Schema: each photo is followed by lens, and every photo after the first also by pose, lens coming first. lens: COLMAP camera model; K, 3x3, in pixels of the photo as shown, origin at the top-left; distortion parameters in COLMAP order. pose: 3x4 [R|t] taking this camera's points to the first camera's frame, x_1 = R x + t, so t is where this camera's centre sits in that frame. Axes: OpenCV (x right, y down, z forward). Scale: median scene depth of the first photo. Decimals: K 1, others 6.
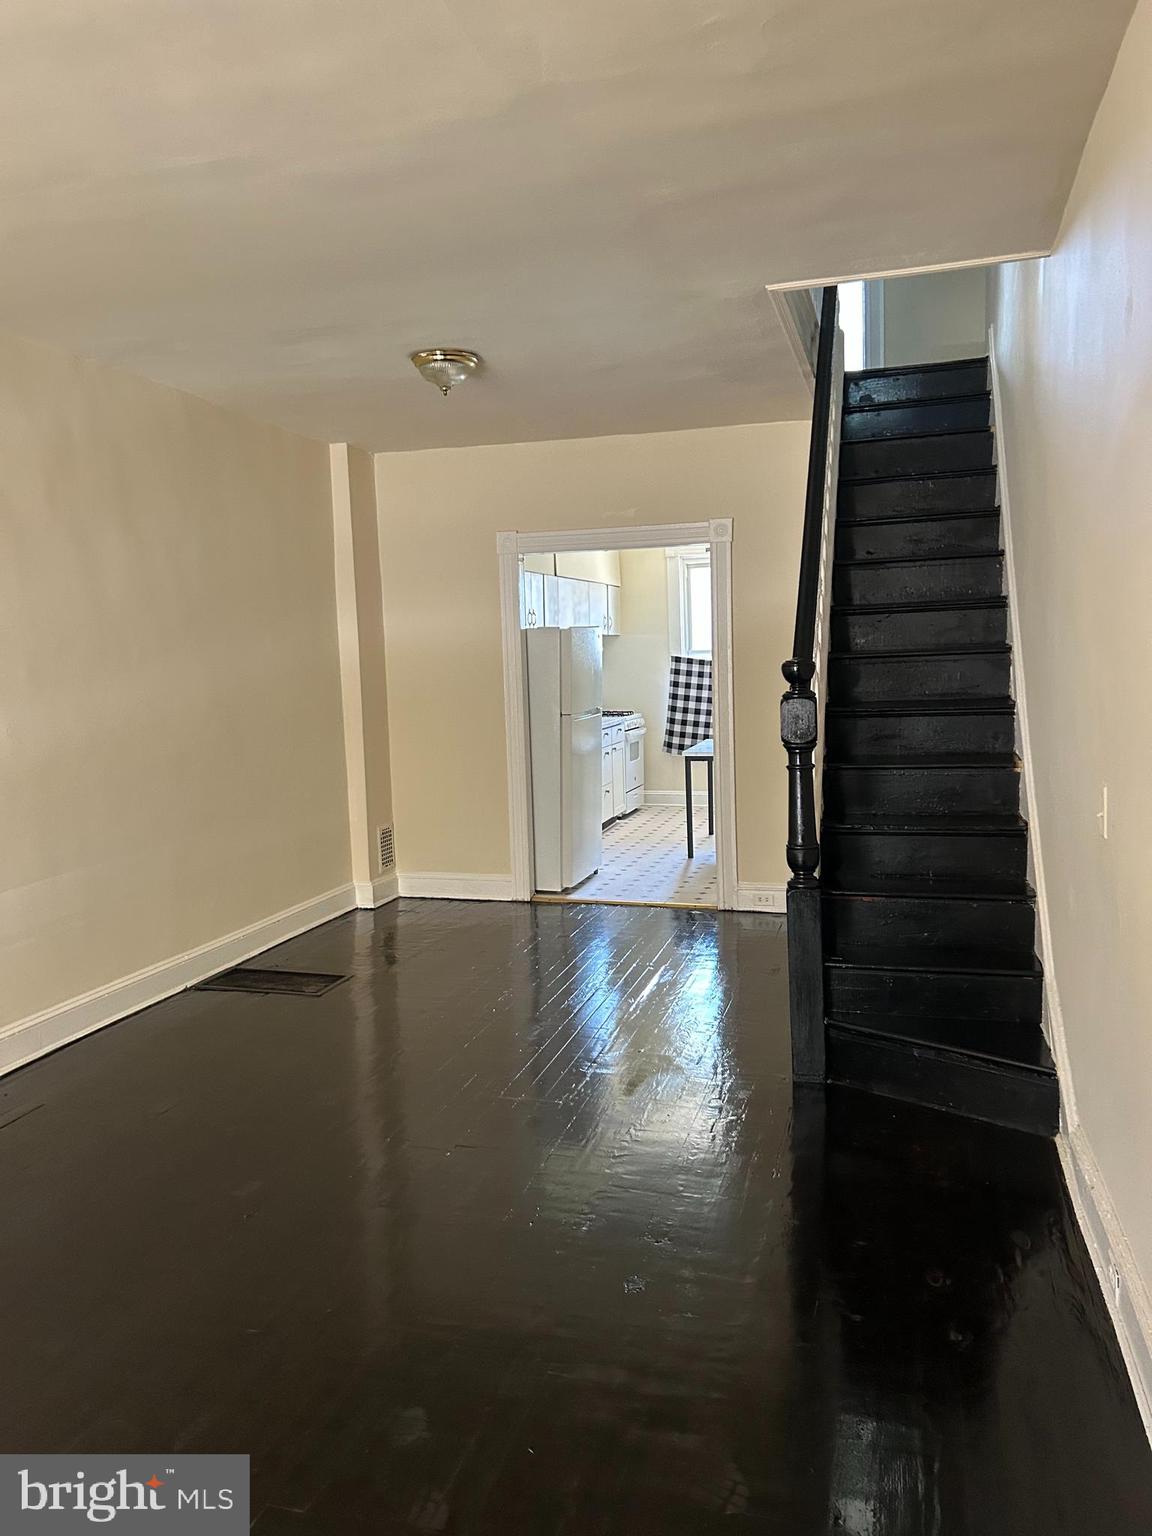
lens RADIAL K [[1124.0, 0, 576.0], [0, 1124.0, 768.0], [0, 0, 1]] dist [0.073985, -0.123669]
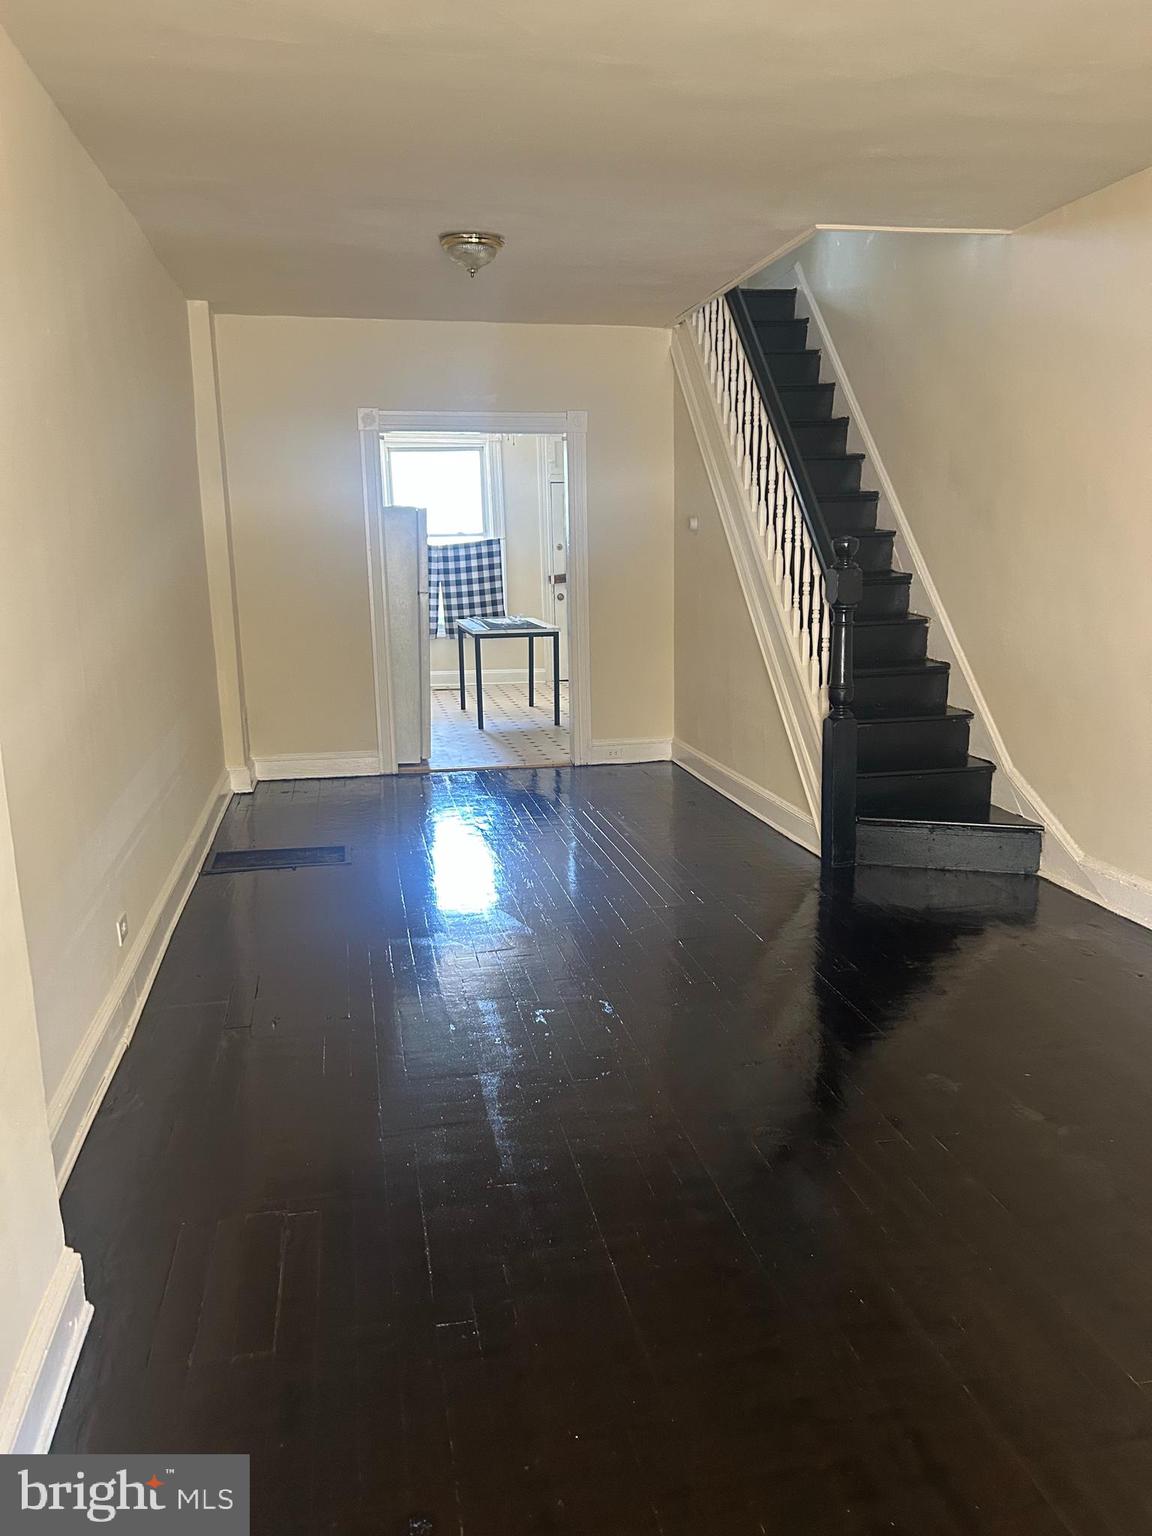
lens RADIAL K [[1130.8, 0, 576.0], [0, 1130.8, 768.0], [0, 0, 1]] dist [0.040112, 0.001321]
pose [[0.888223, -0.077074, 0.452901, -0.365941], [0.033928, 0.994140, 0.102640, 0.010762], [-0.458158, -0.075801, 0.885633, -0.006367]]
